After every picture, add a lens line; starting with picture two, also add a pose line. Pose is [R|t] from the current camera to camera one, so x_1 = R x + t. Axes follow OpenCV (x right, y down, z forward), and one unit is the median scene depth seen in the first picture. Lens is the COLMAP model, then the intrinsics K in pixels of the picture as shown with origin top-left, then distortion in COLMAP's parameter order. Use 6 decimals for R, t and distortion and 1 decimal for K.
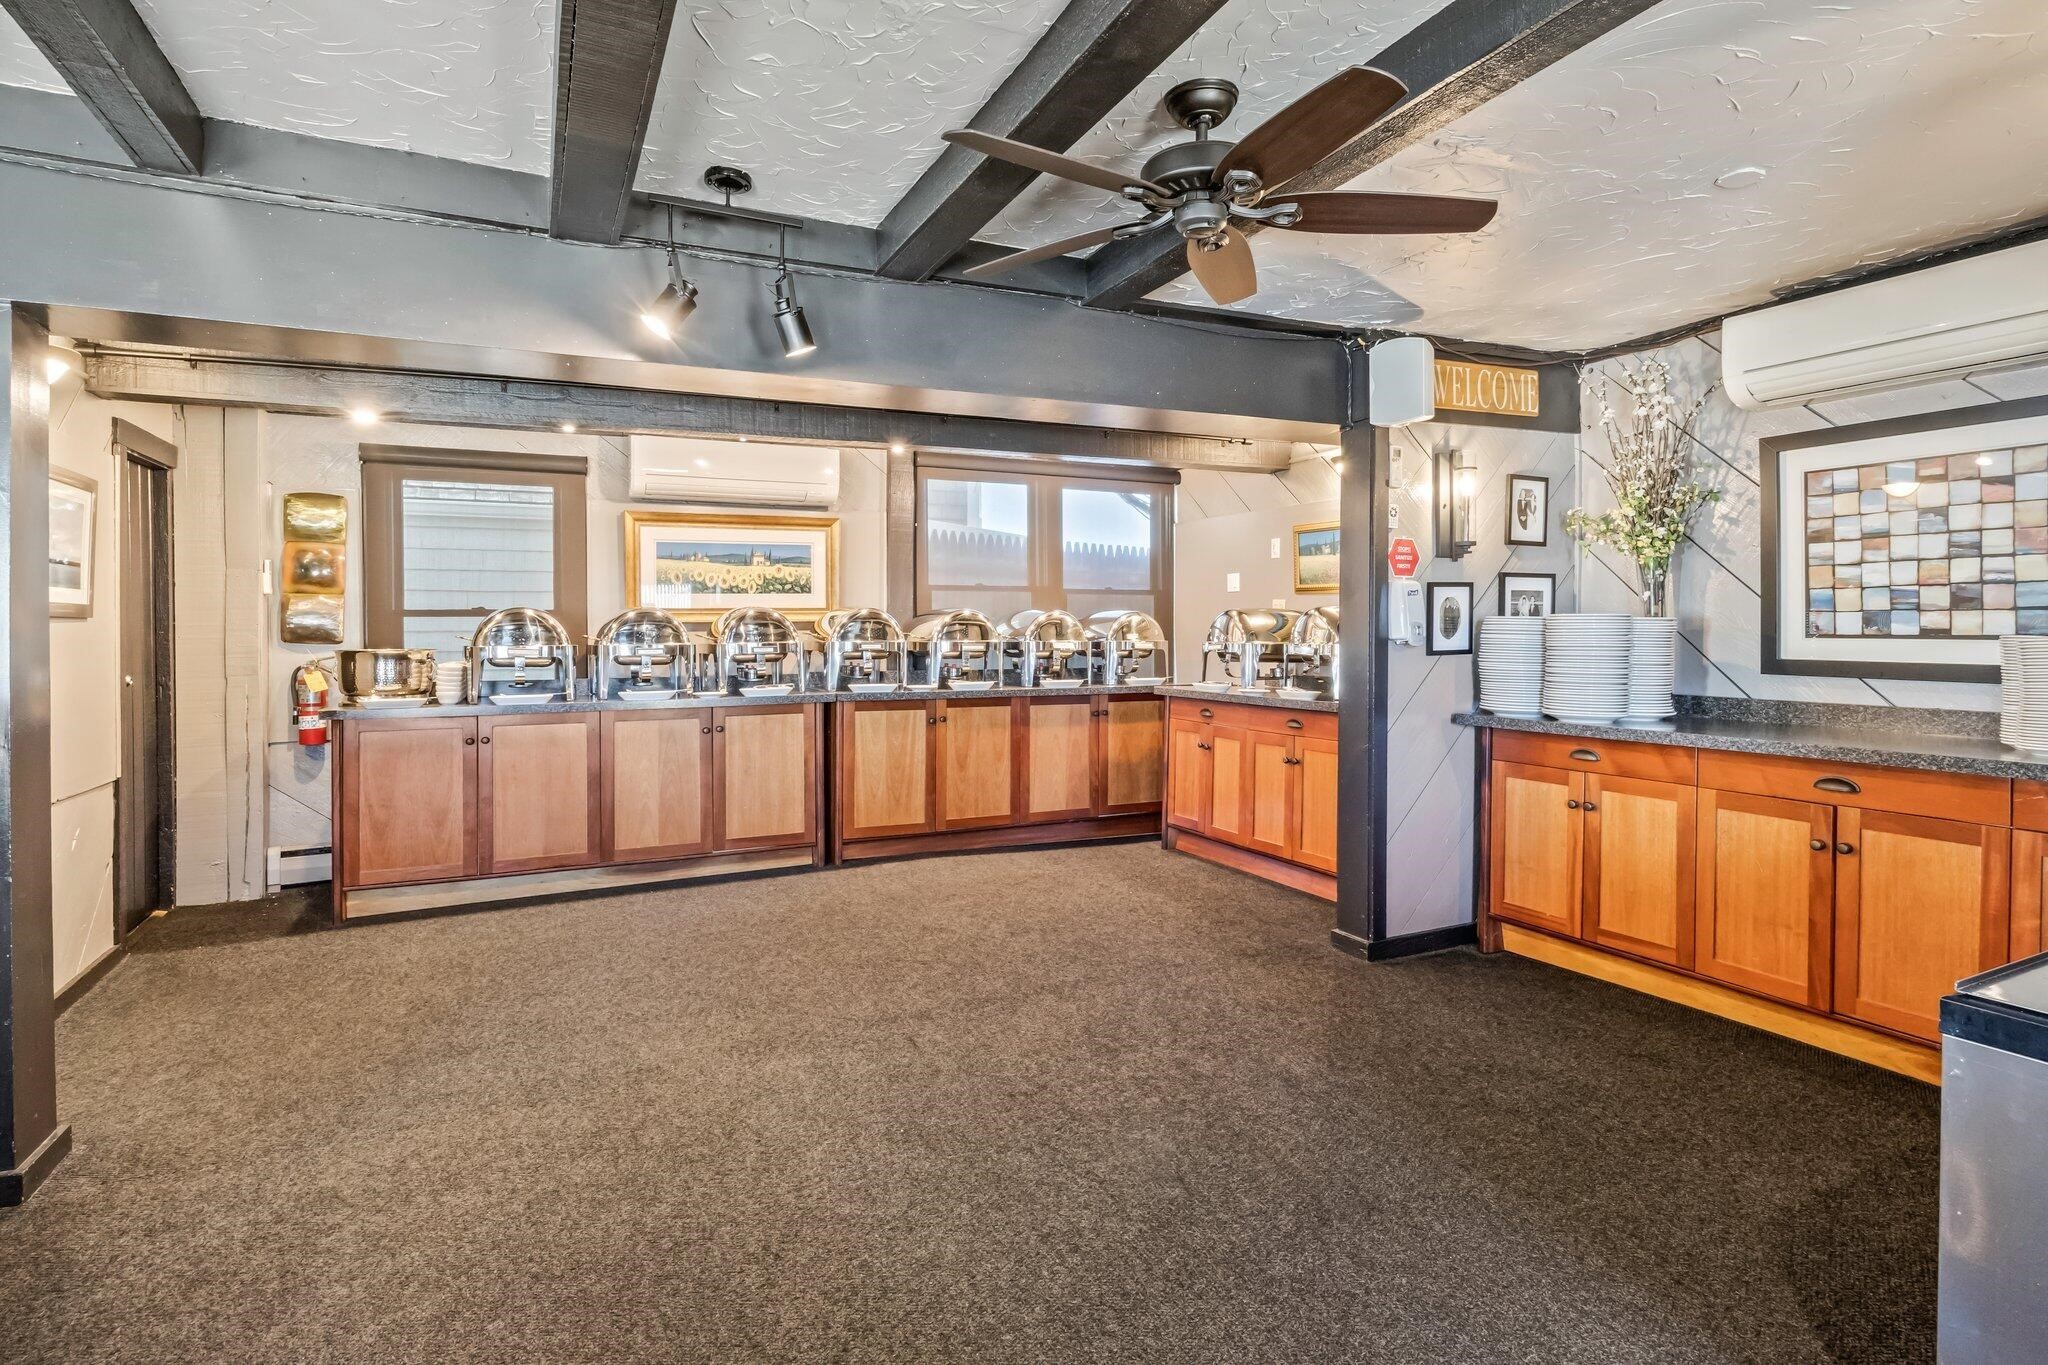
lens RADIAL K [[1023.5, 0, 1053.2], [0, 1023.5, 644.5], [0, 0, 1]] dist [-0.003300, -0.000695]
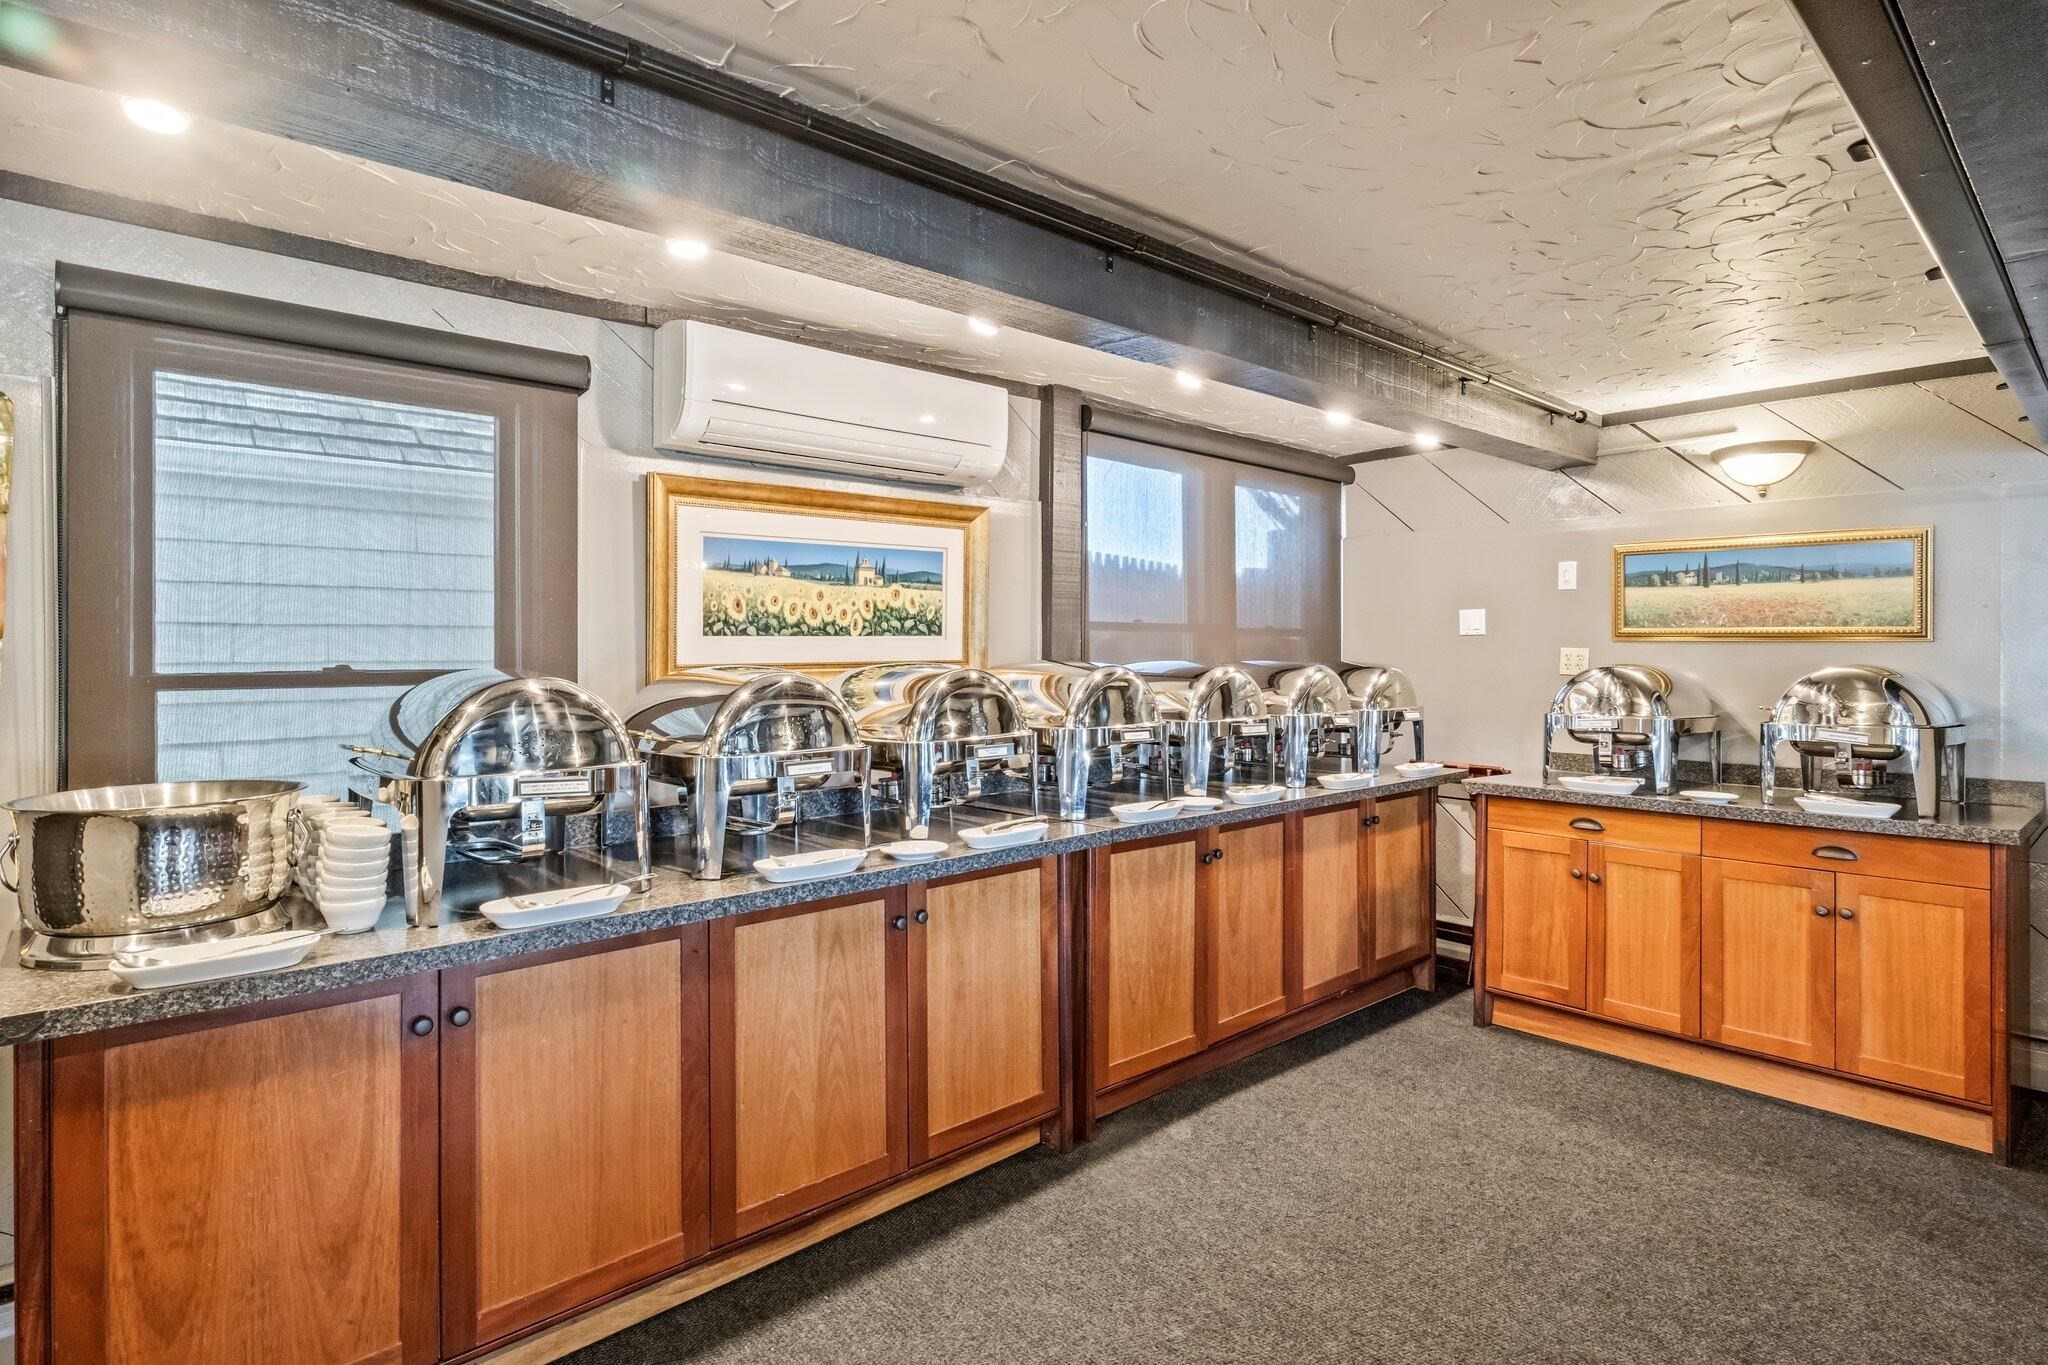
lens RADIAL K [[1027.2, 0, 1024.9], [0, 1027.2, 658.8], [0, 0, 1]] dist [-0.005227, -0.000828]
pose [[0.965977, 0.001162, 0.258624, -0.499777], [0.001809, 0.999935, -0.011247, -0.044303], [-0.258620, 0.011333, 0.965913, 0.624941]]
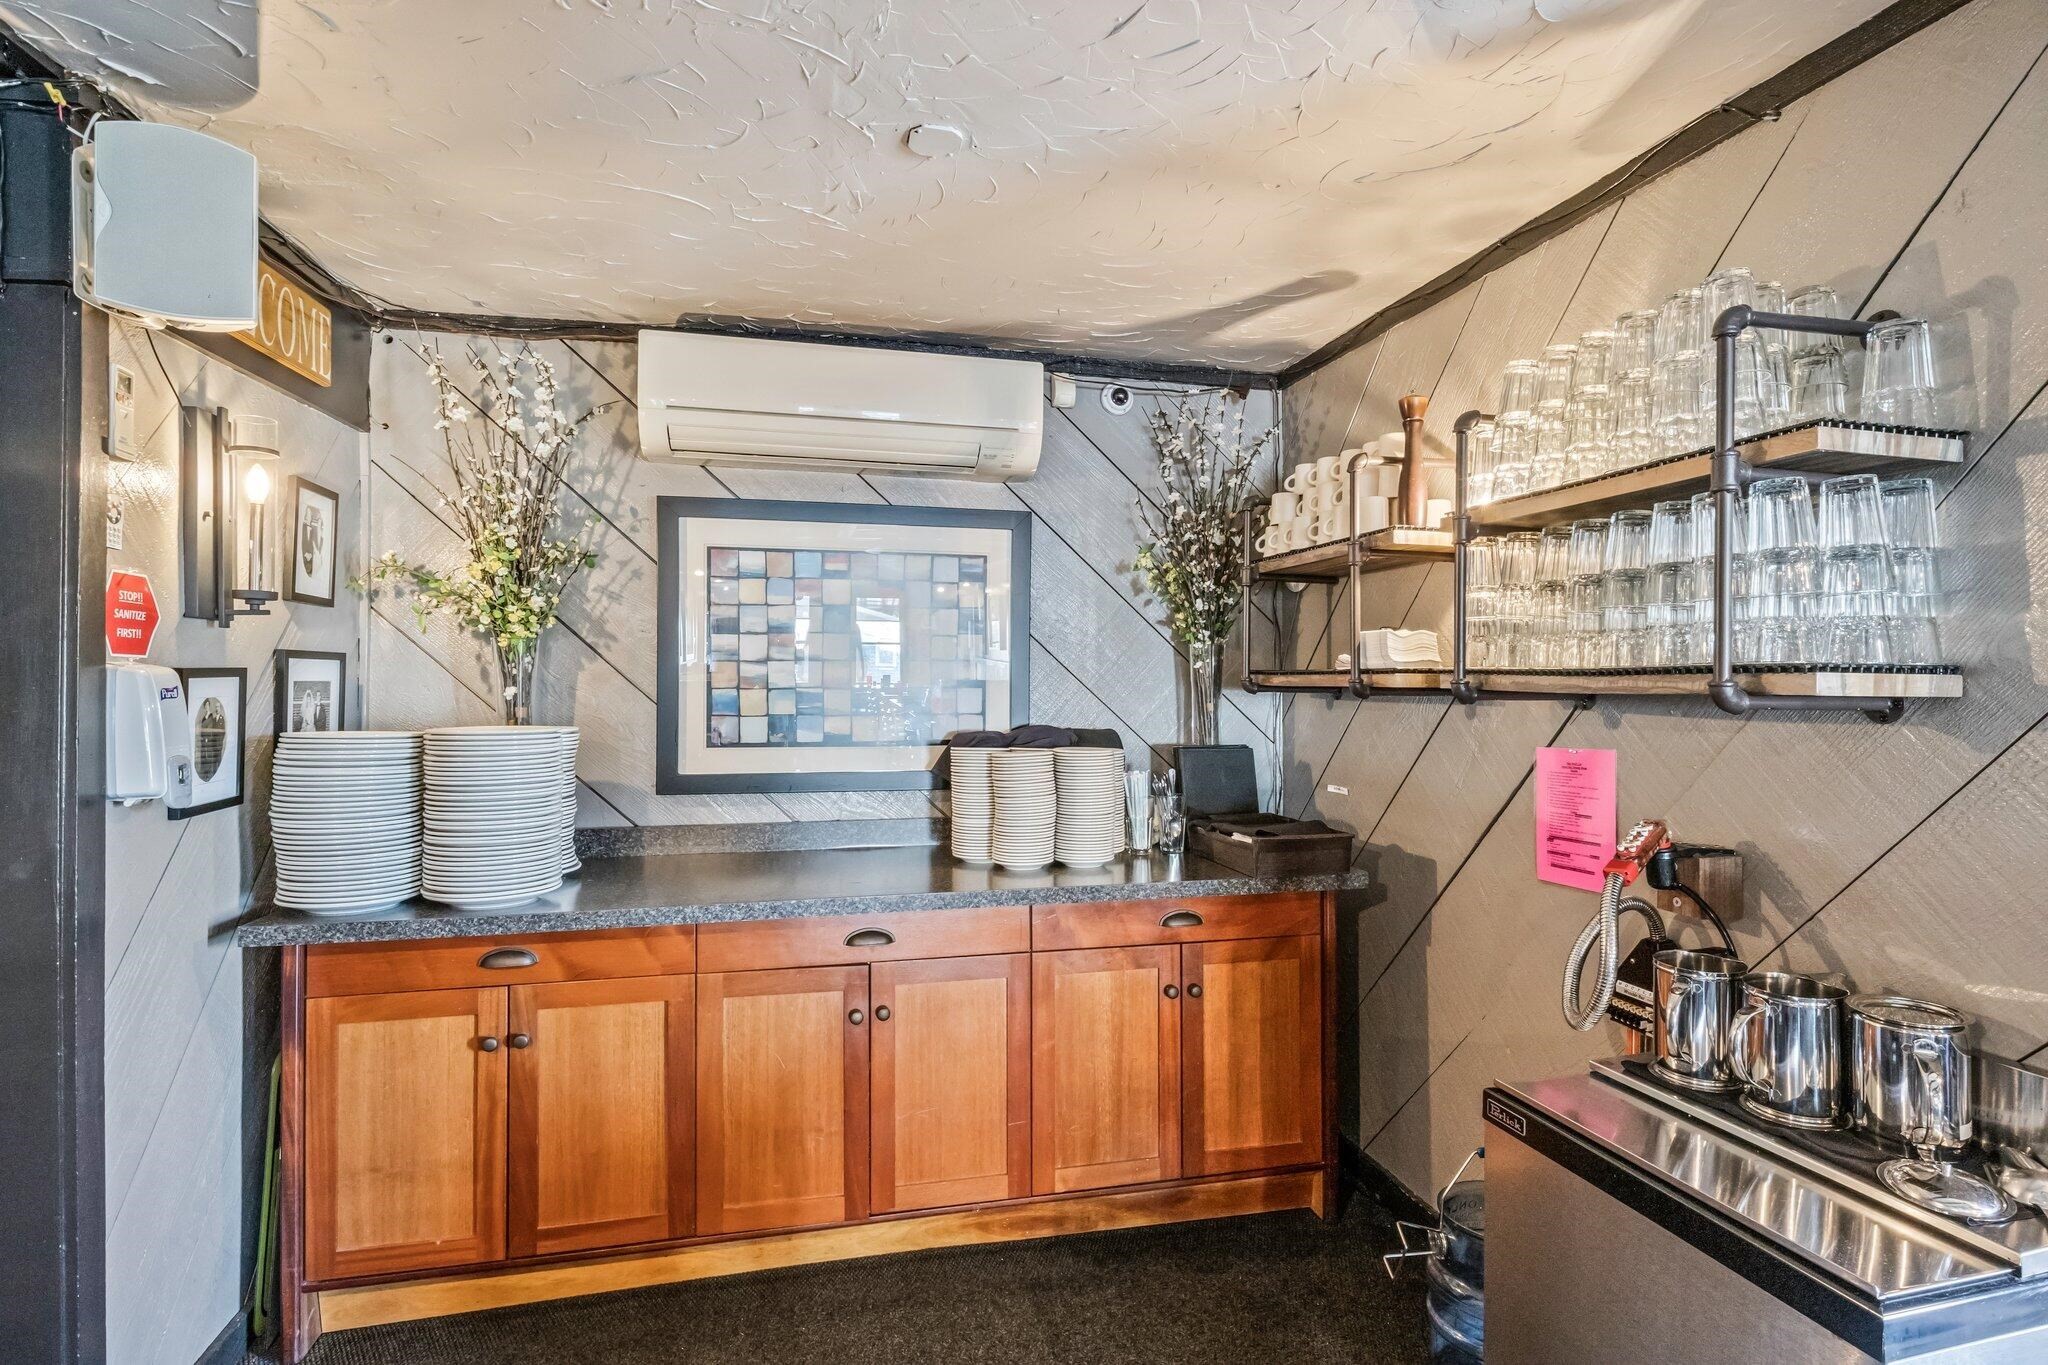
lens RADIAL K [[1026.1, 0, 1005.9], [0, 1026.1, 678.8], [0, 0, 1]] dist [-0.004259, -0.000587]
pose [[0.238187, 0.004929, 0.971207, -0.008937], [0.014622, 0.999856, -0.008660, -0.045684], [-0.971109, 0.016264, 0.238081, 0.504219]]
